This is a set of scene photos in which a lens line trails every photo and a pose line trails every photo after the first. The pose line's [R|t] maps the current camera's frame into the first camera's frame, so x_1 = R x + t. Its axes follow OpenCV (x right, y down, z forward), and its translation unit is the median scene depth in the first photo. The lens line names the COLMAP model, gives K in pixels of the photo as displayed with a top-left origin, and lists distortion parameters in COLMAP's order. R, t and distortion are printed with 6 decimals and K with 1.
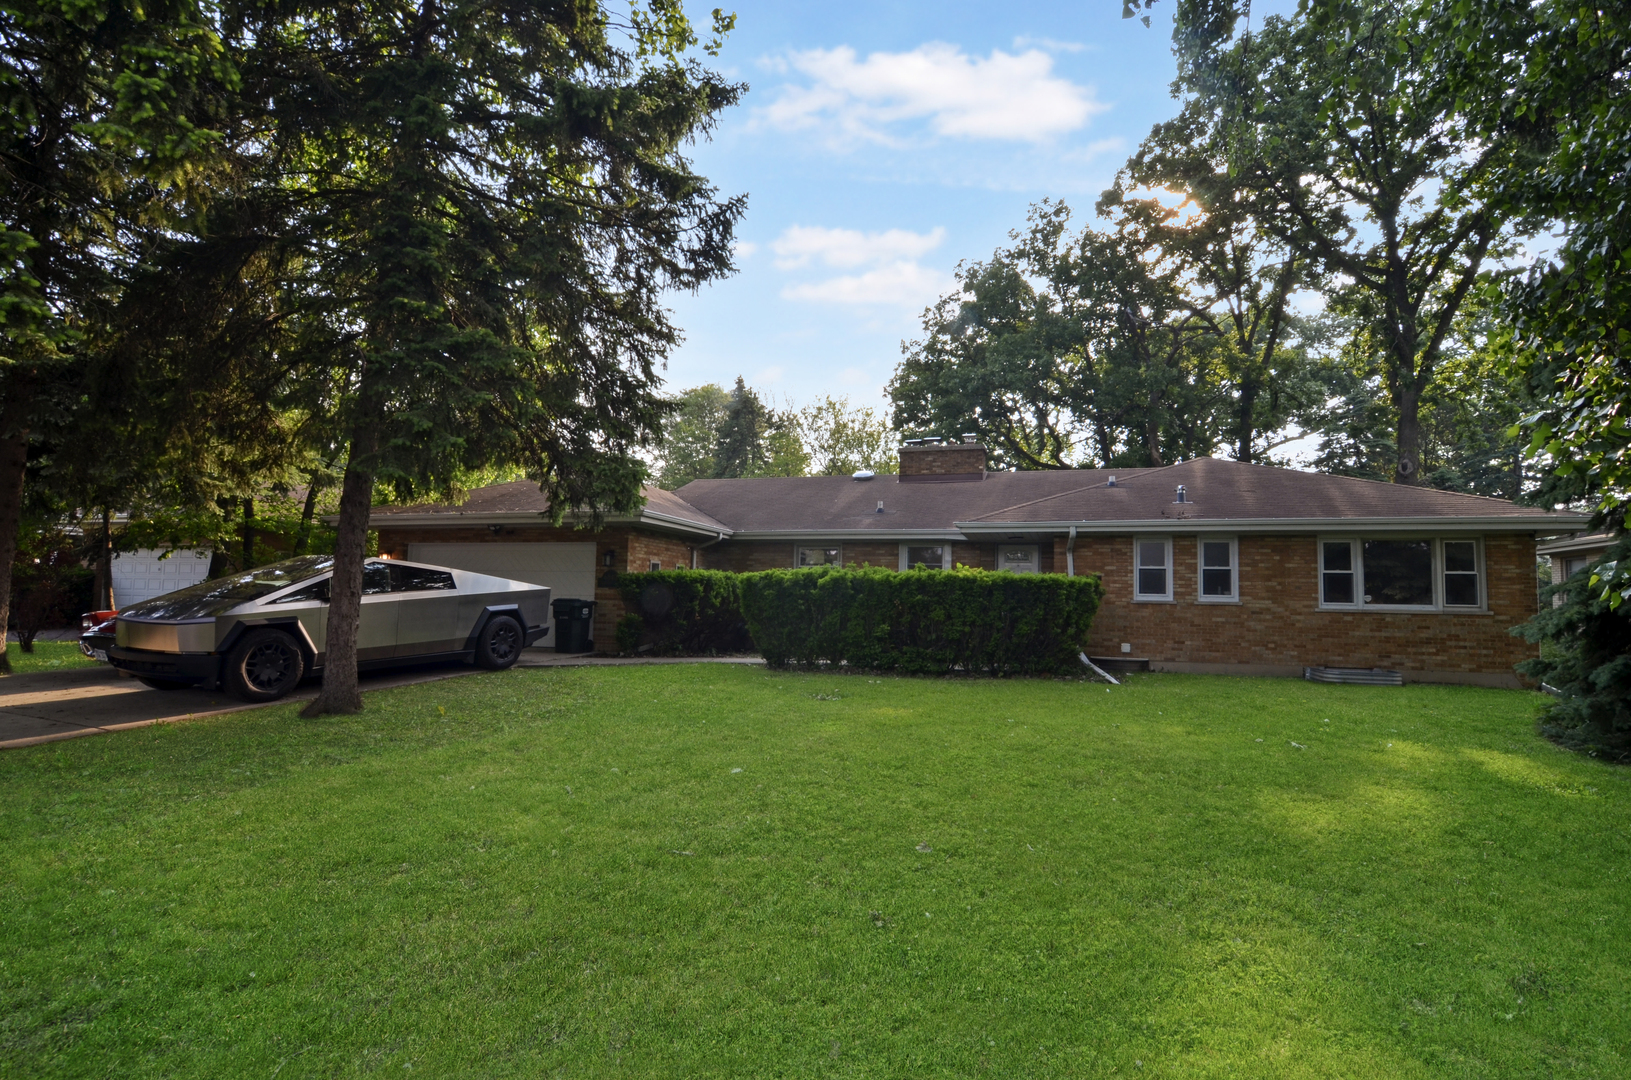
lens RADIAL K [[766.8, 0, 817.3], [0, 766.8, 549.0], [0, 0, 1]] dist [0.001387, -0.022331]
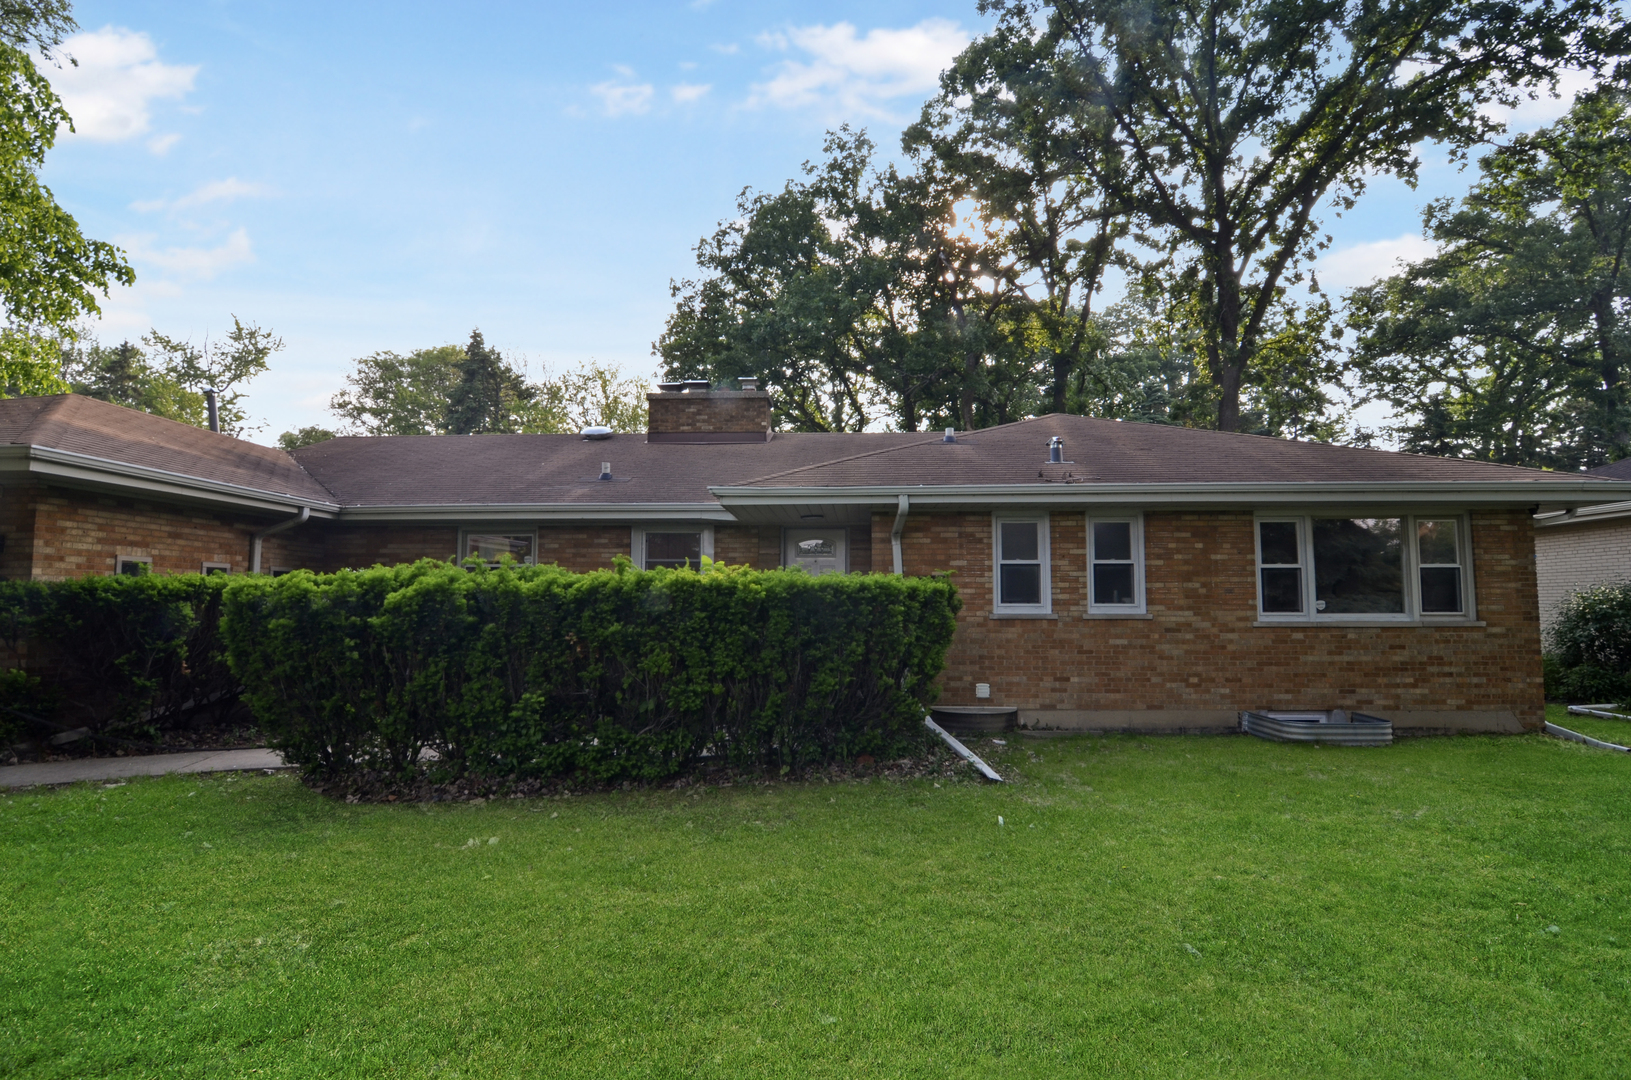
lens RADIAL K [[766.8, 0, 817.3], [0, 766.8, 549.0], [0, 0, 1]] dist [0.001387, -0.022331]
pose [[0.966173, -0.003445, 0.257872, 0.106158], [0.003167, 0.999994, 0.001494, 0.011407], [-0.257876, -0.000627, 0.966178, 0.411621]]
